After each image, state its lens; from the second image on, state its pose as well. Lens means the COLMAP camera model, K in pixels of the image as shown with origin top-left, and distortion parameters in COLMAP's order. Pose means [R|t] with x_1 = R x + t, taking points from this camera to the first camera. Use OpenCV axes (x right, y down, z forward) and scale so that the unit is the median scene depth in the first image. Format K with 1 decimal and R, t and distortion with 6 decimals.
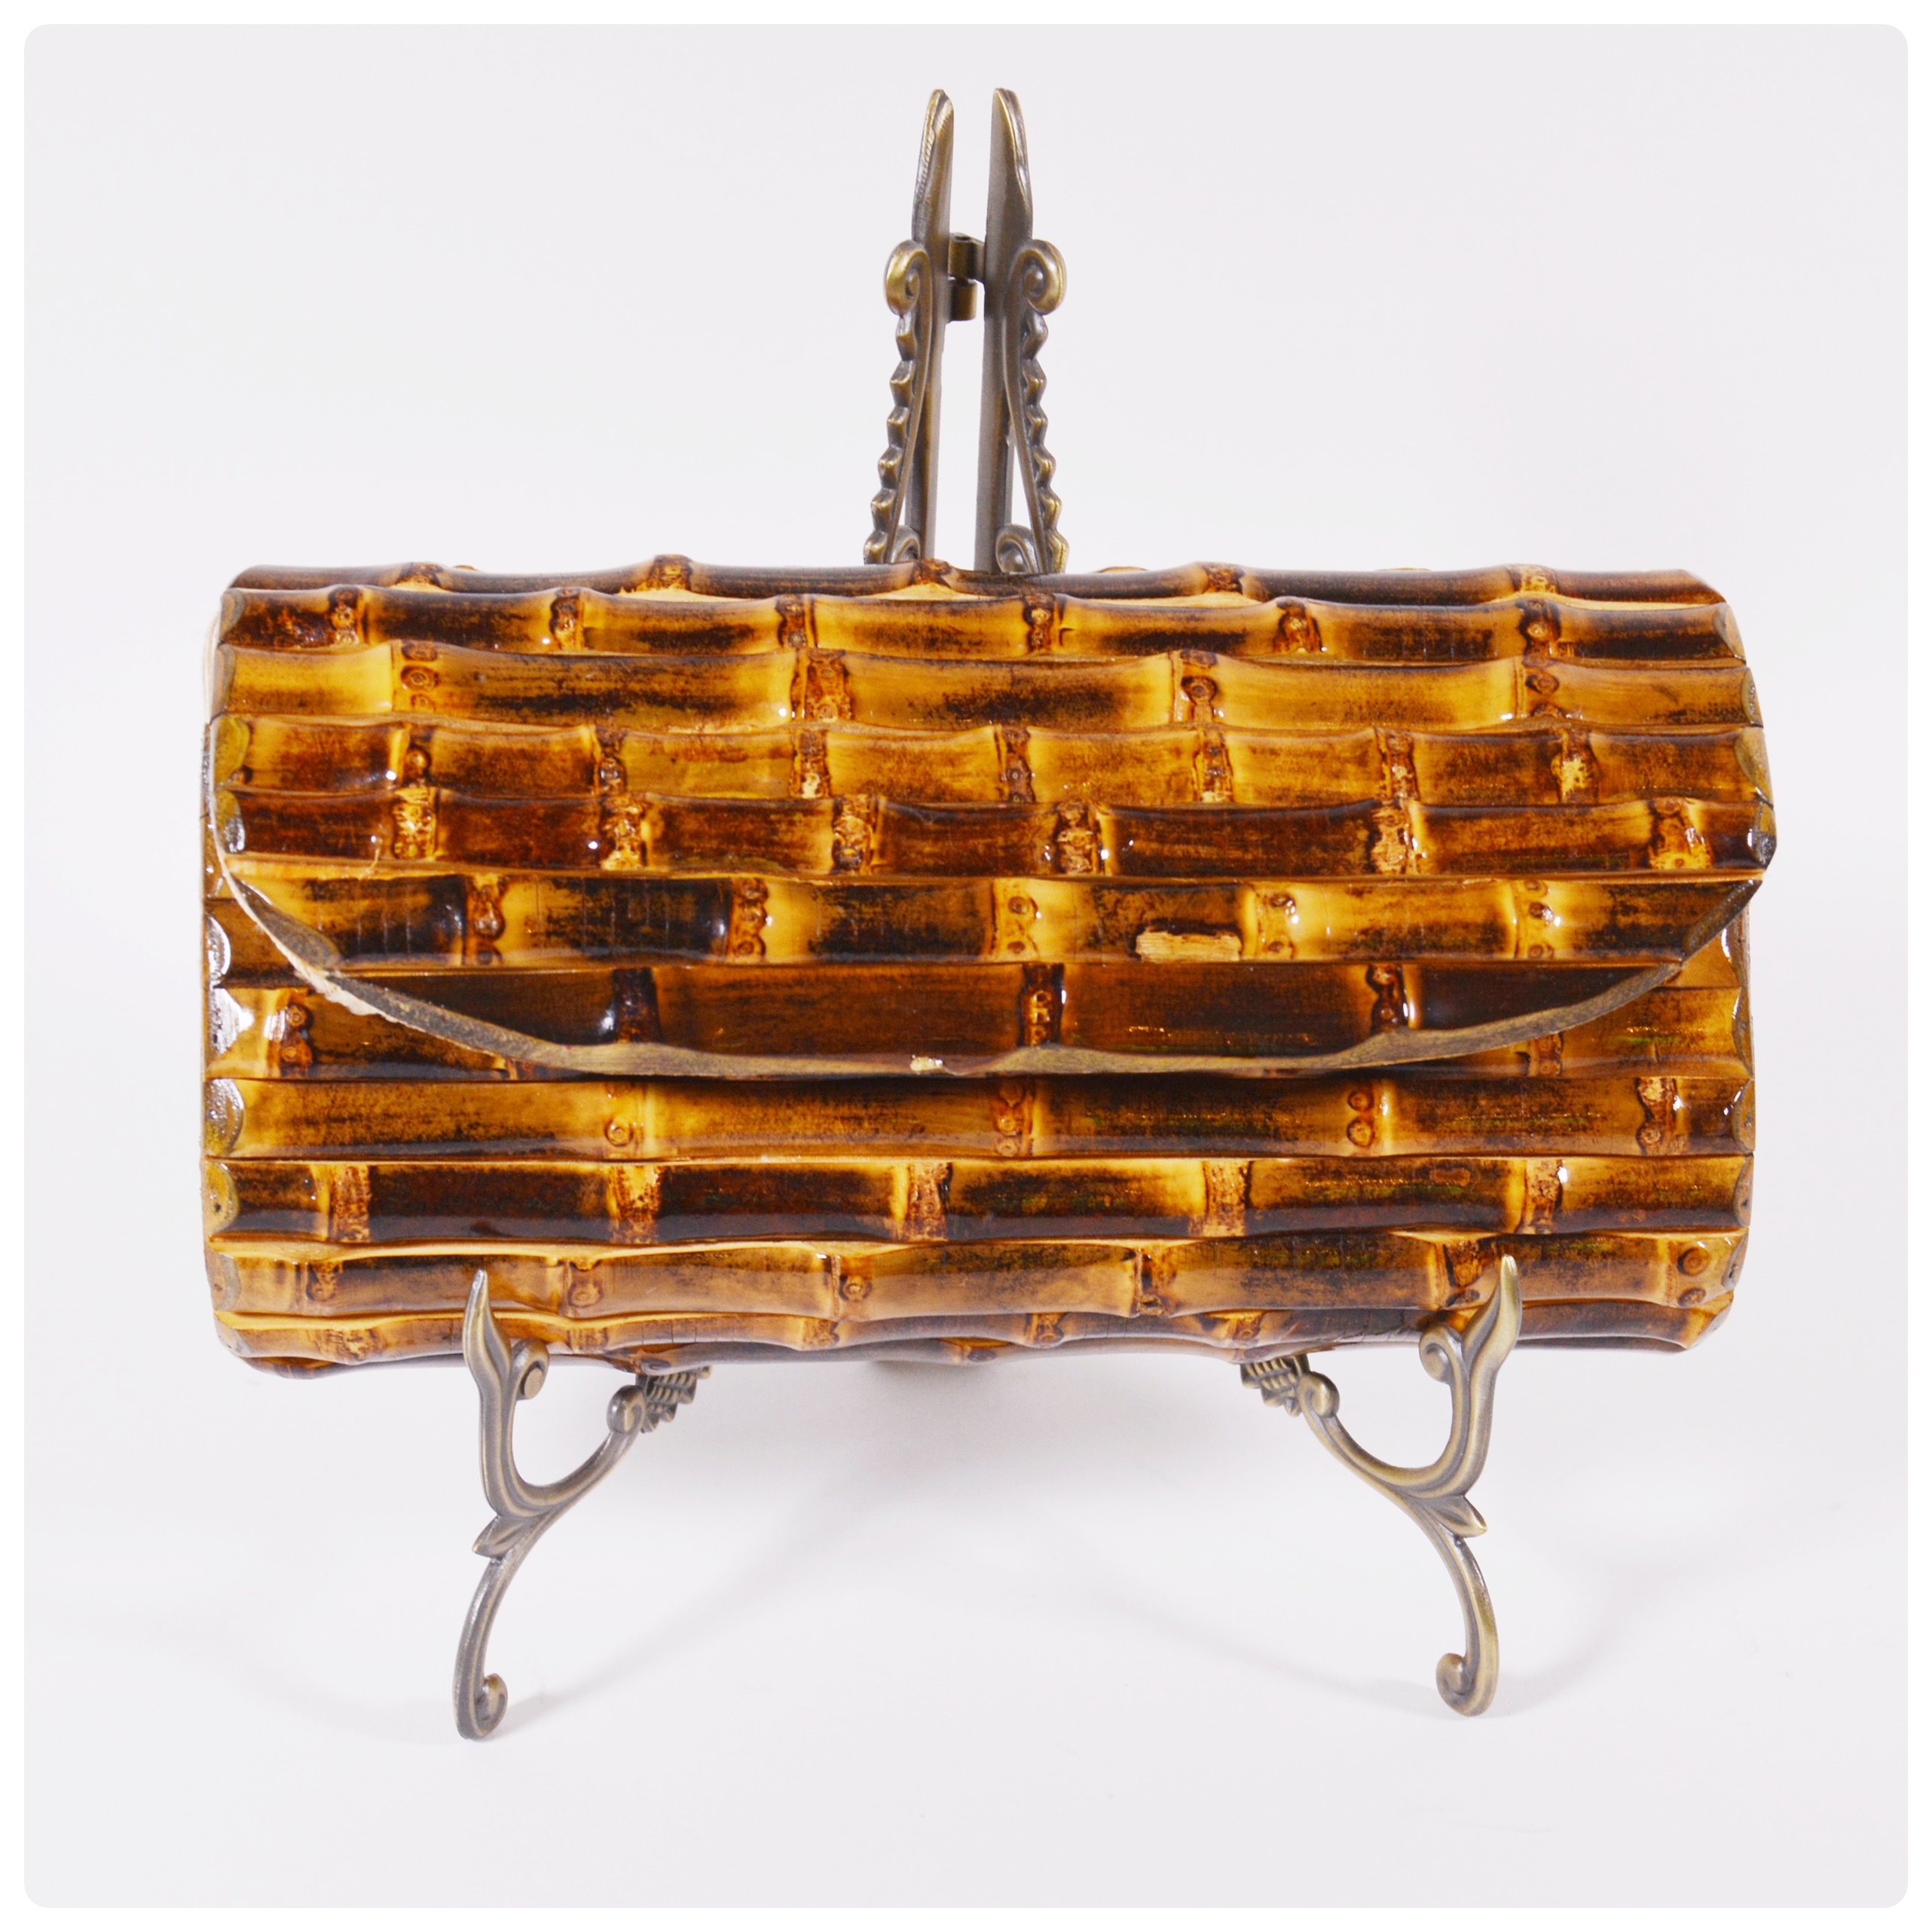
lens RADIAL K [[5309.6, 0, 969.6], [0, 5309.6, 963.8], [0, 0, 1]] dist [-0.093686, 0.000000]
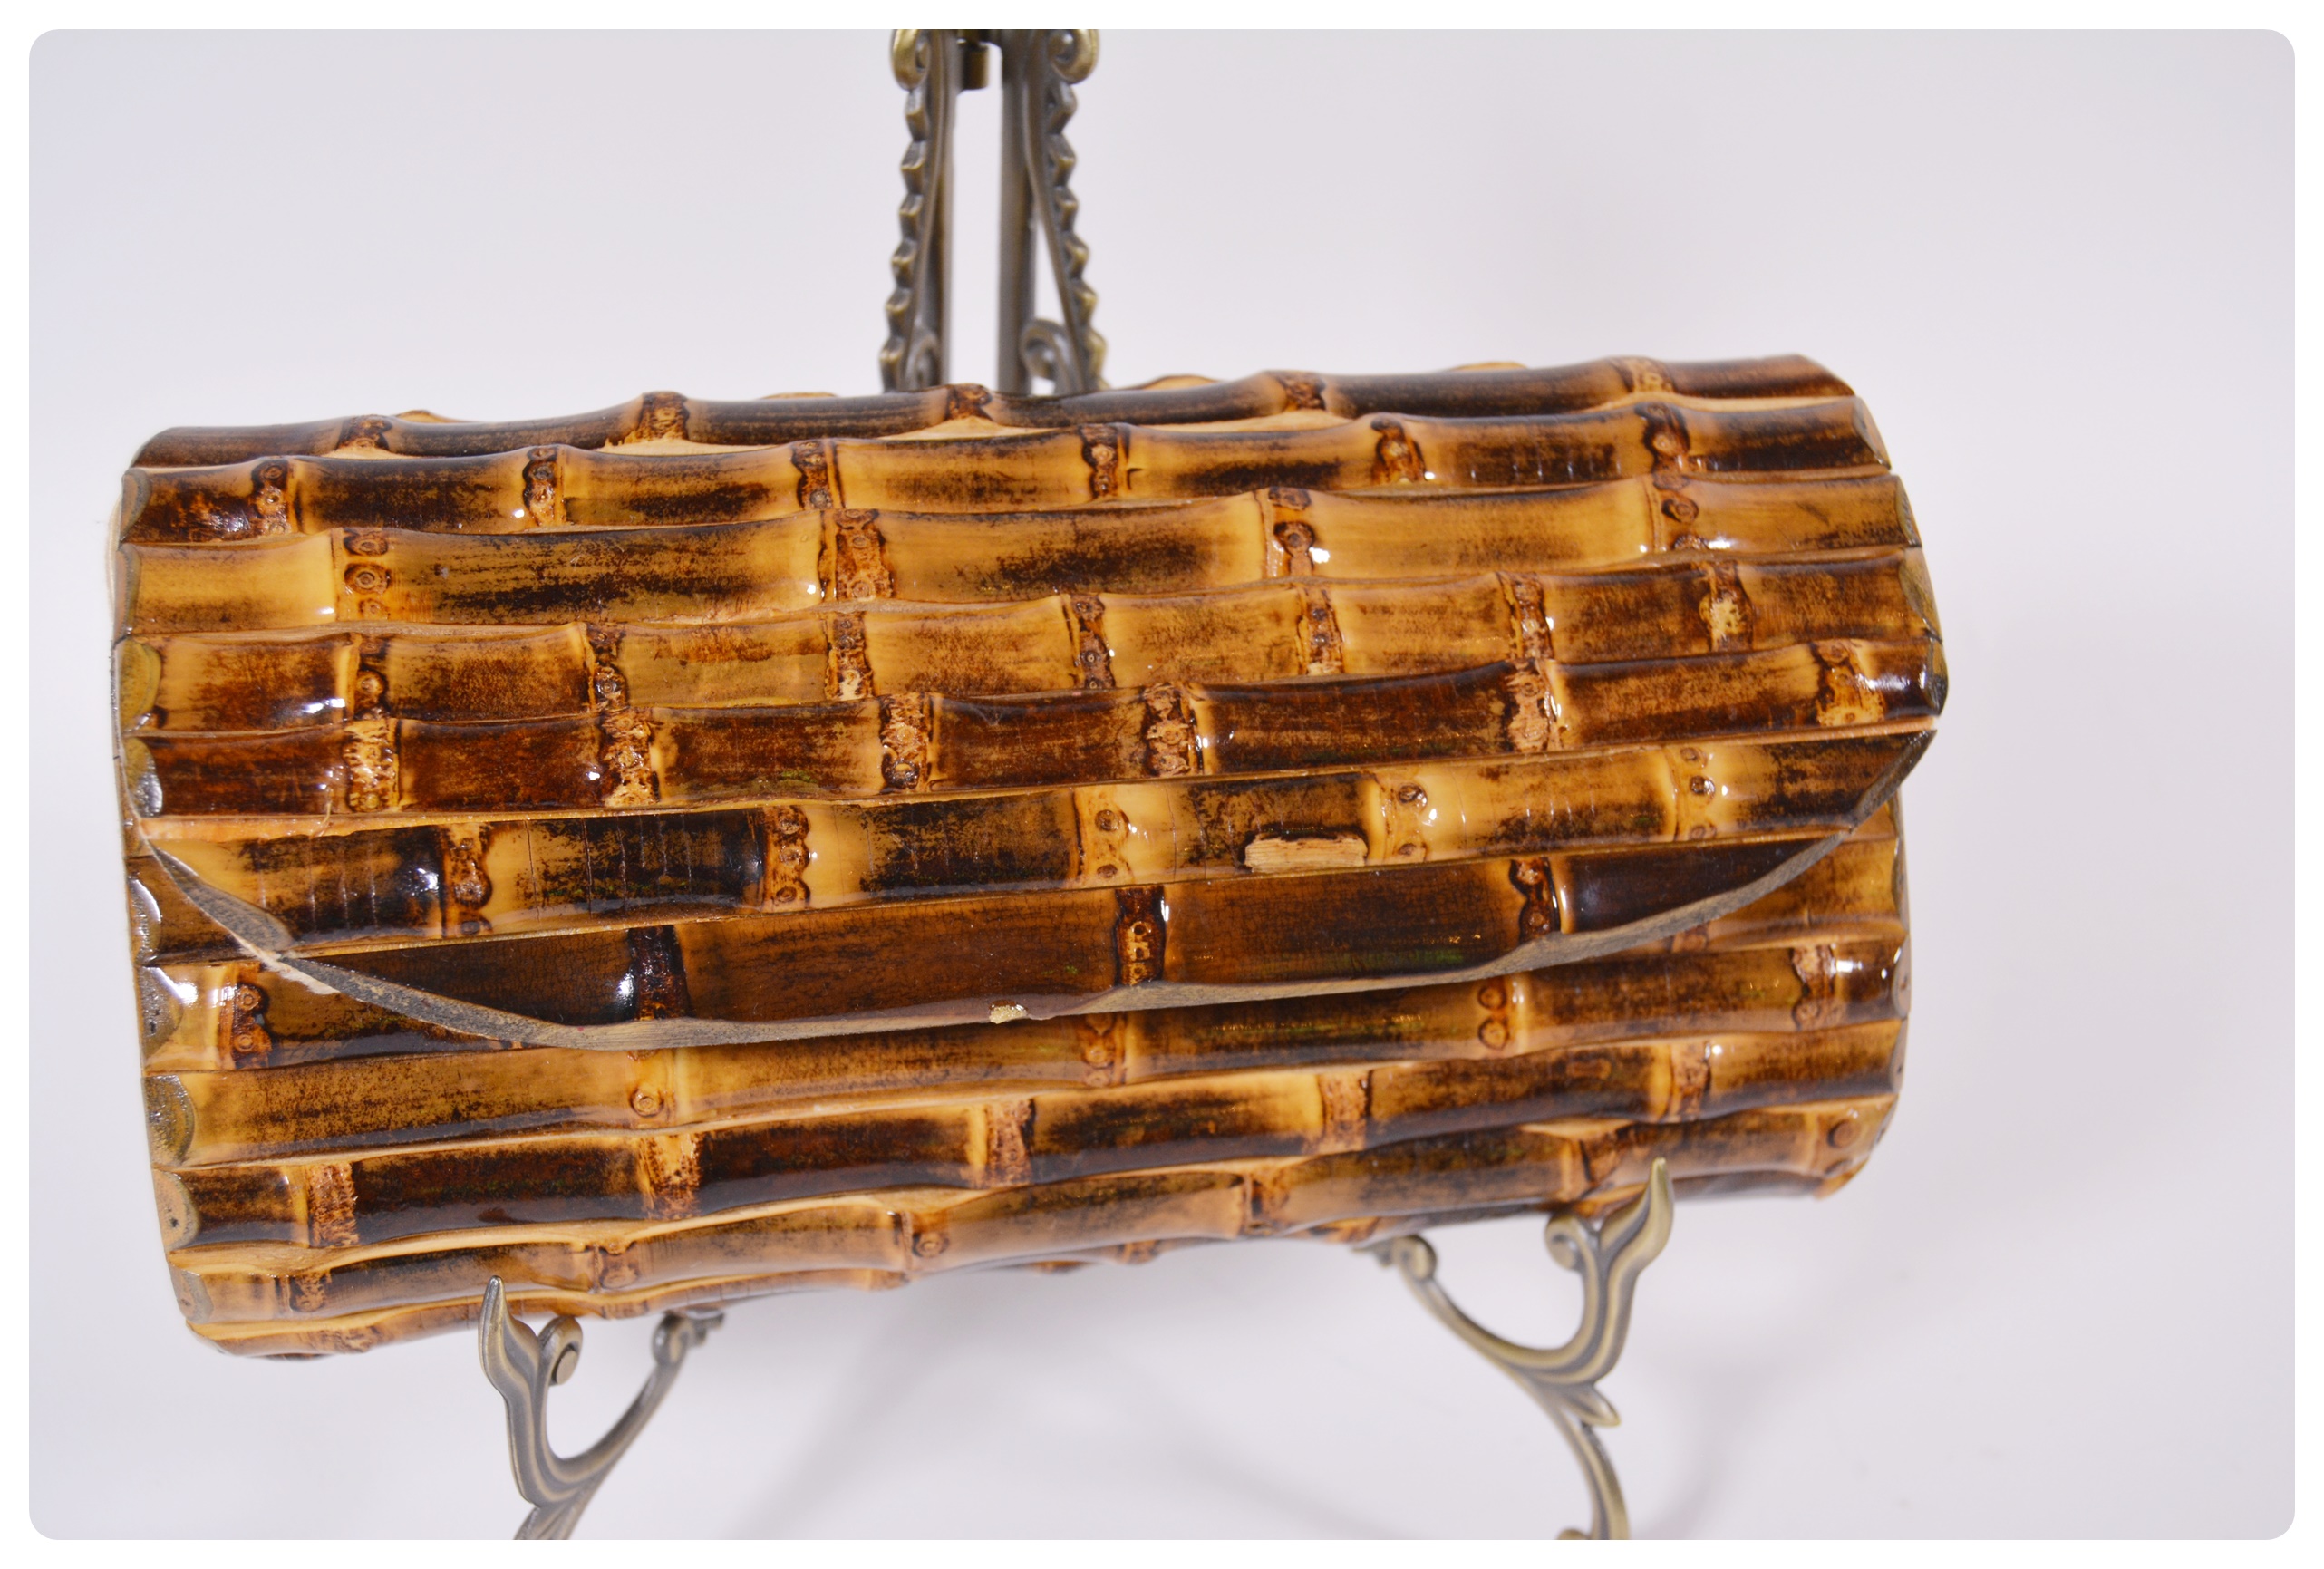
lens RADIAL K [[3052.8, 0, 1145.0], [0, 3052.8, 793.4], [0, 0, 1]] dist [-0.065320, 0.000000]
pose [[0.993427, -0.055397, 0.100170, -0.032551], [0.039416, 0.987127, 0.155005, -0.088558], [-0.107467, -0.150038, 0.982822, 0.513564]]
